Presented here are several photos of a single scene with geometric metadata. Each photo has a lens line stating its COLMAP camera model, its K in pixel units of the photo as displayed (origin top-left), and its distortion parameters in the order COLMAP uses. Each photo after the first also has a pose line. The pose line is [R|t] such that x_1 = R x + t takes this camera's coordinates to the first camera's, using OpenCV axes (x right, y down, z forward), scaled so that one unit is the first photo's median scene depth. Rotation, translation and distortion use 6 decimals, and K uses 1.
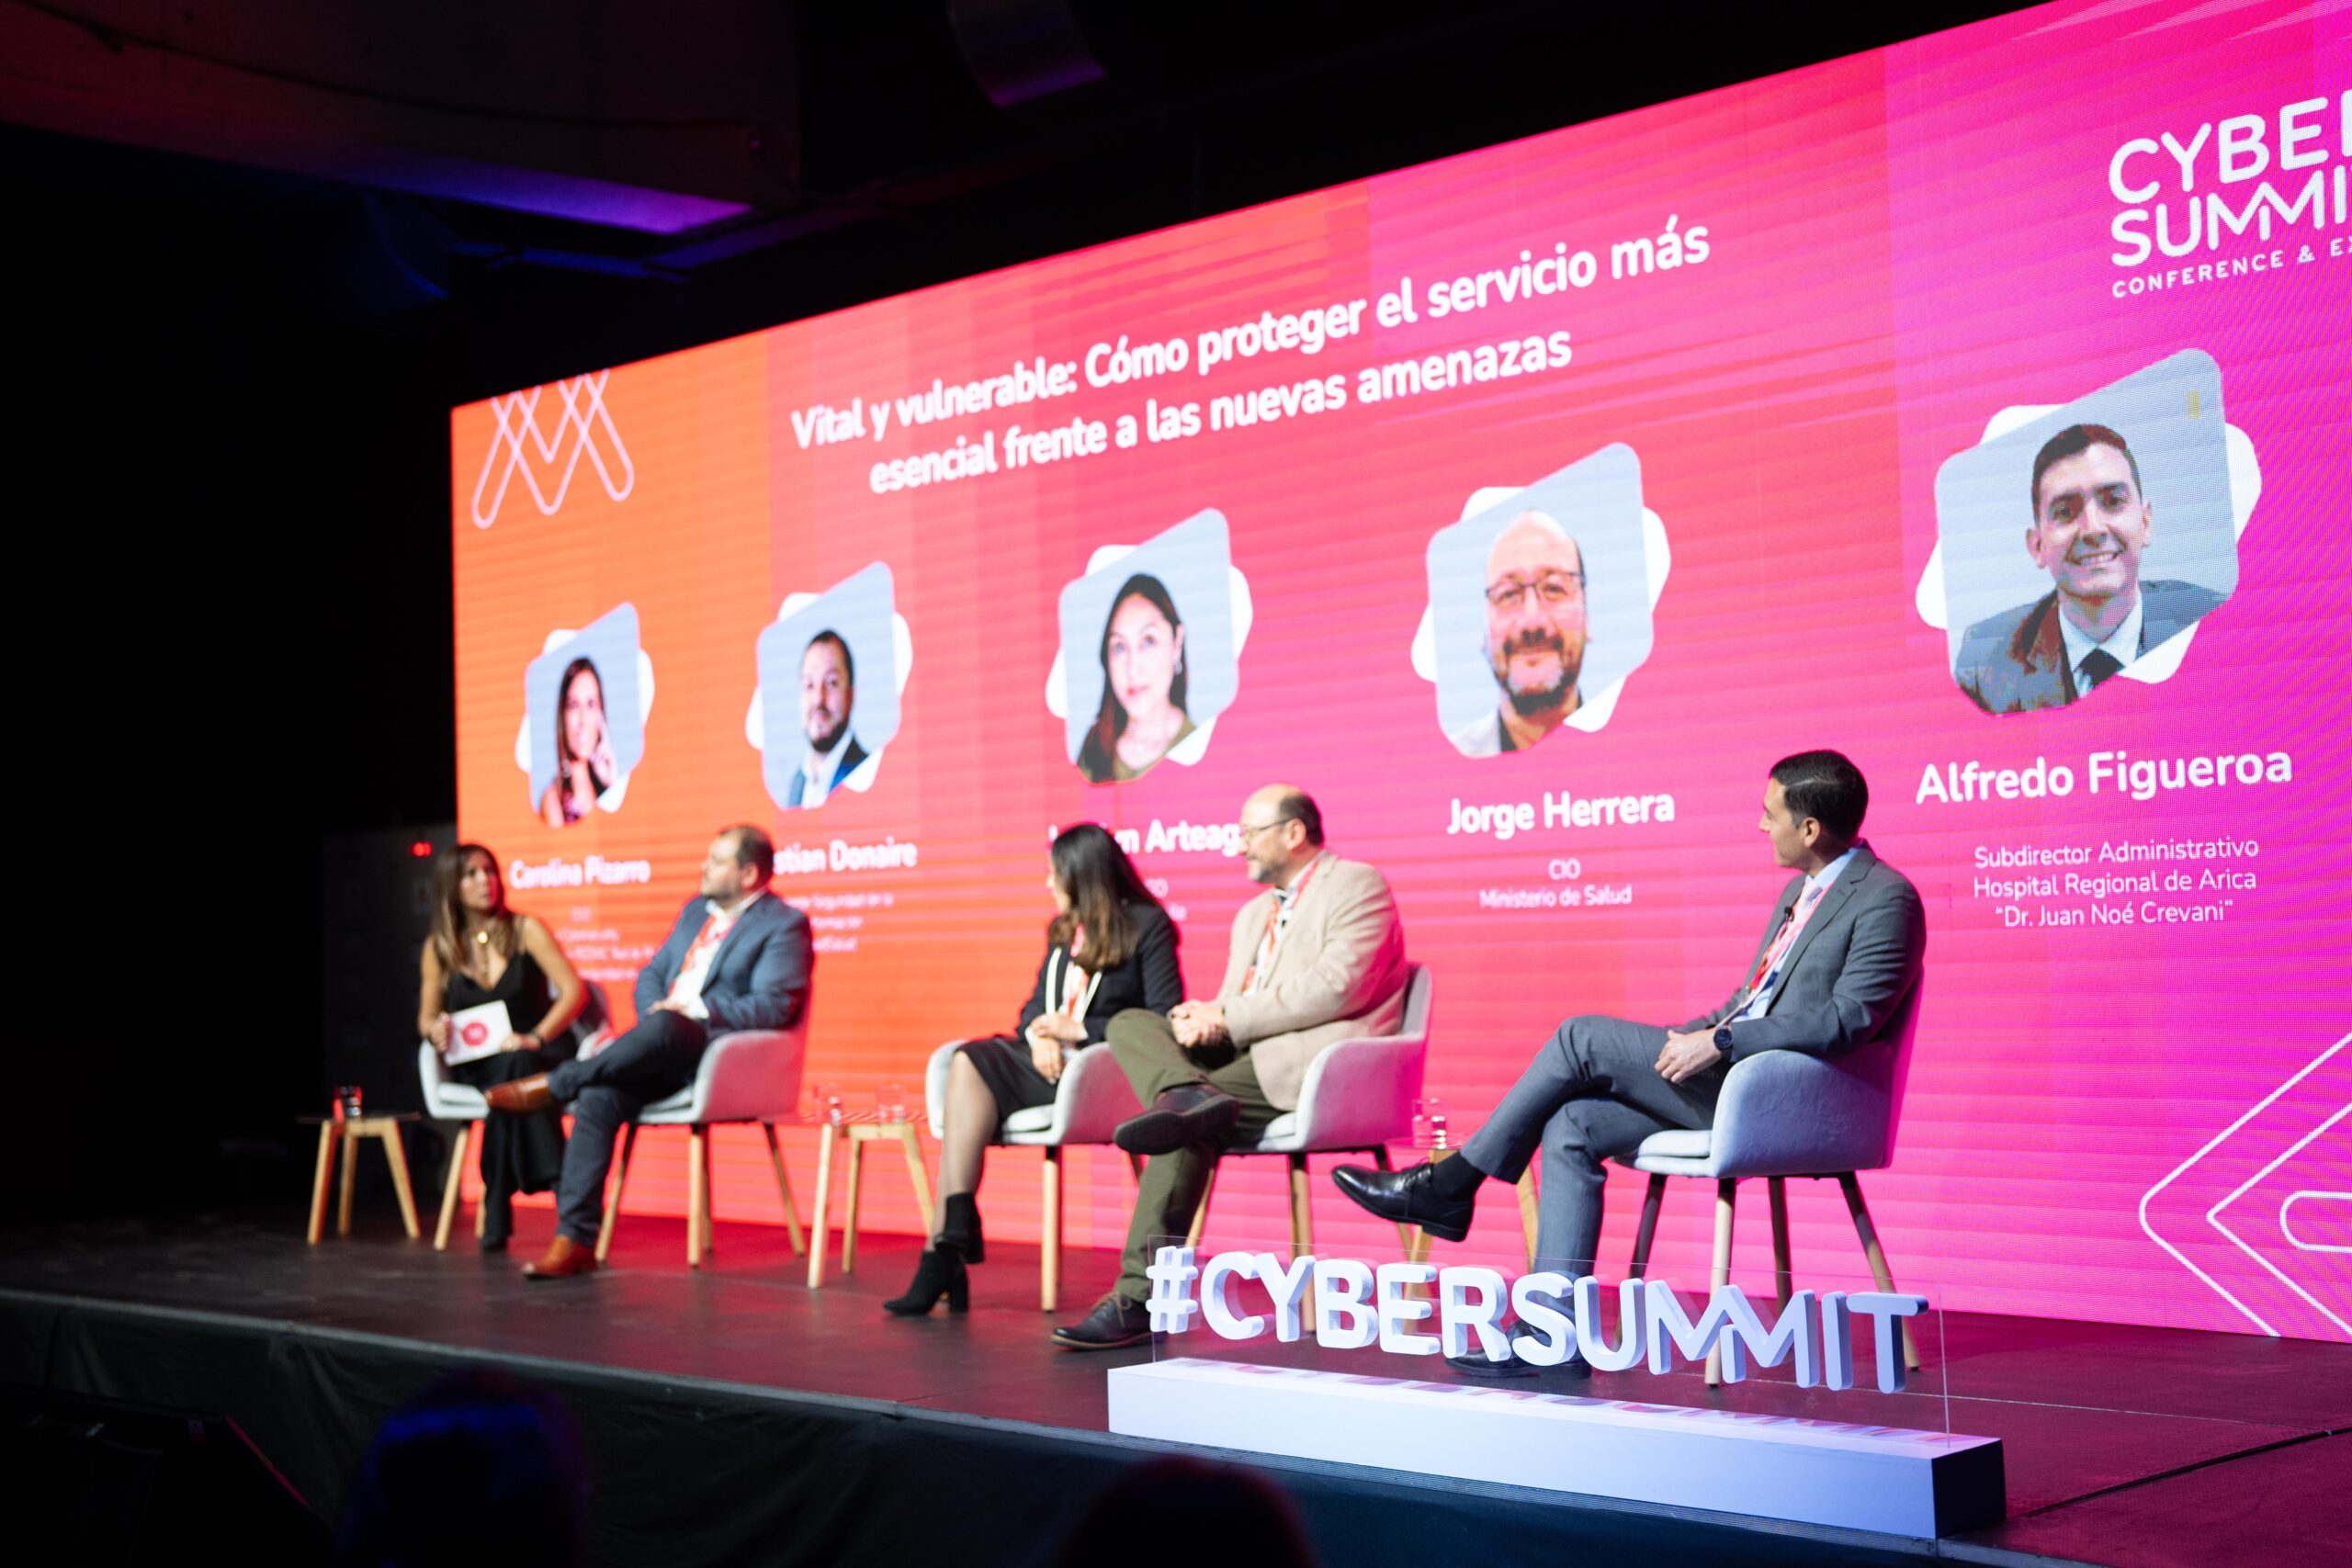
lens RADIAL K [[3405.7, 0, 1176.0], [0, 3405.7, 784.0], [0, 0, 1]] dist [-0.152117, 1.441737]
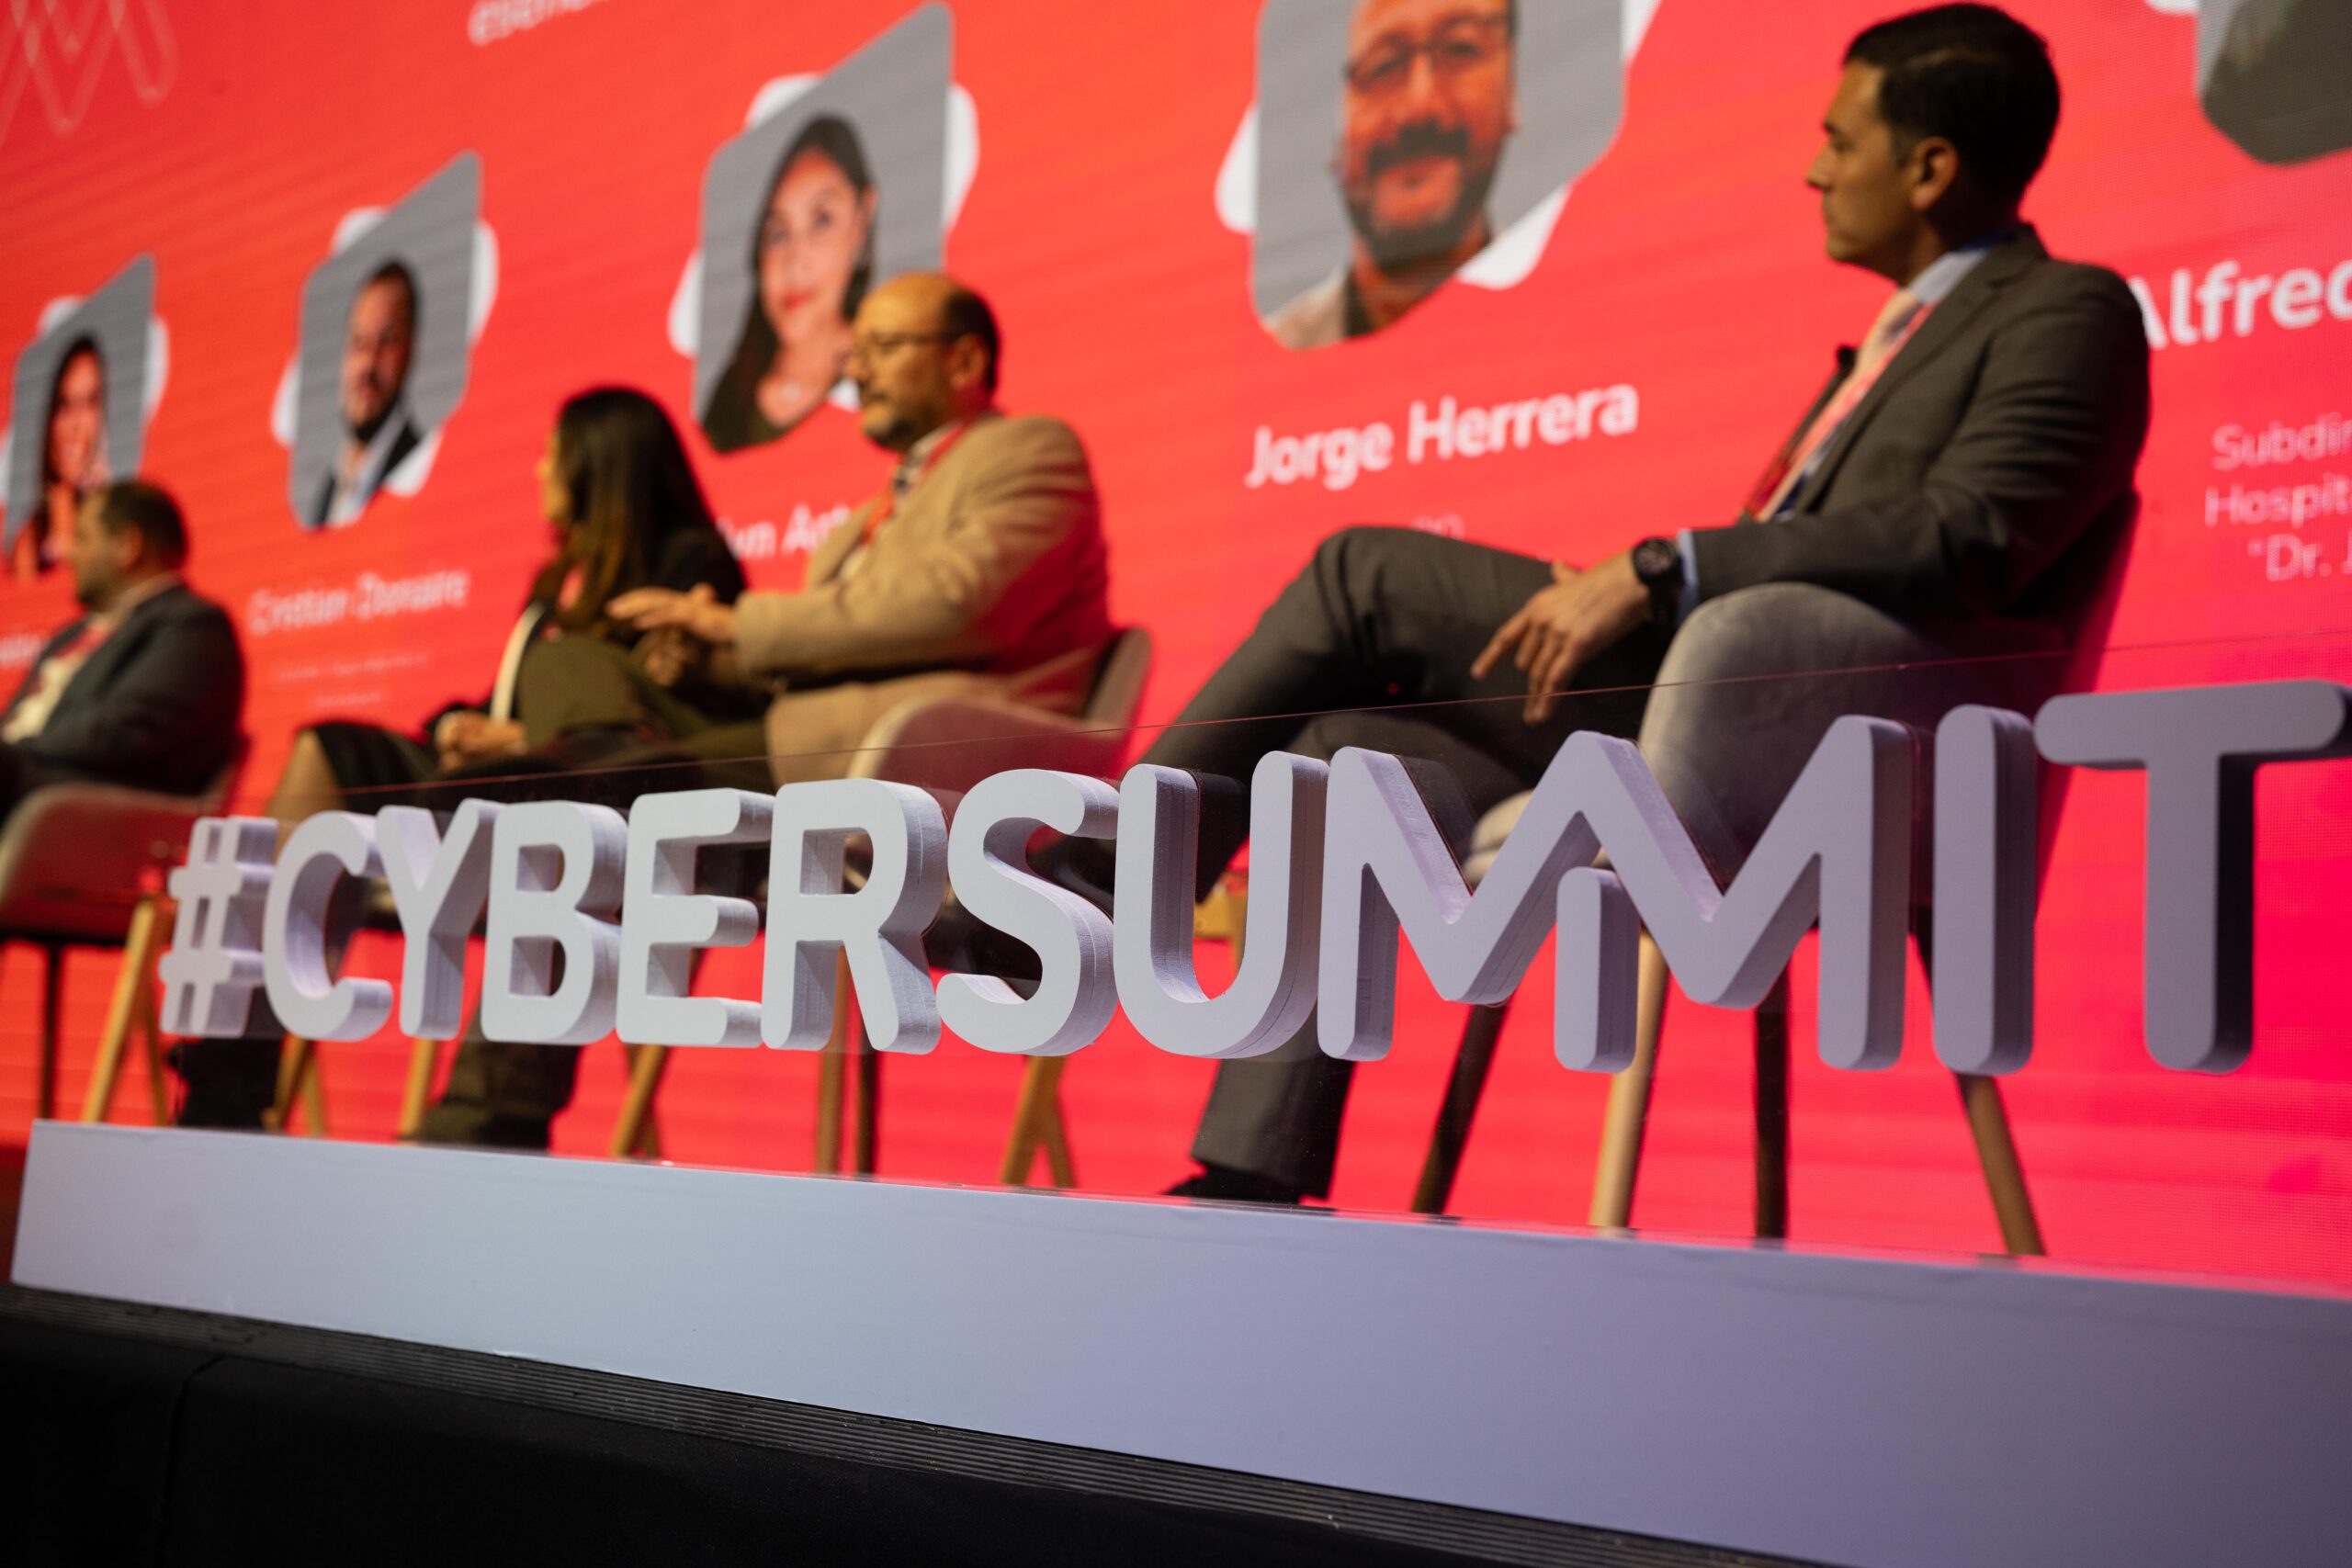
lens RADIAL K [[3405.7, 0, 1176.0], [0, 3405.7, 784.0], [0, 0, 1]] dist [-0.152117, 1.441737]
pose [[0.995651, 0.092608, -0.010168, 0.081730], [-0.093088, 0.993320, -0.068192, 0.109115], [0.003785, 0.068842, 0.997620, 0.445686]]
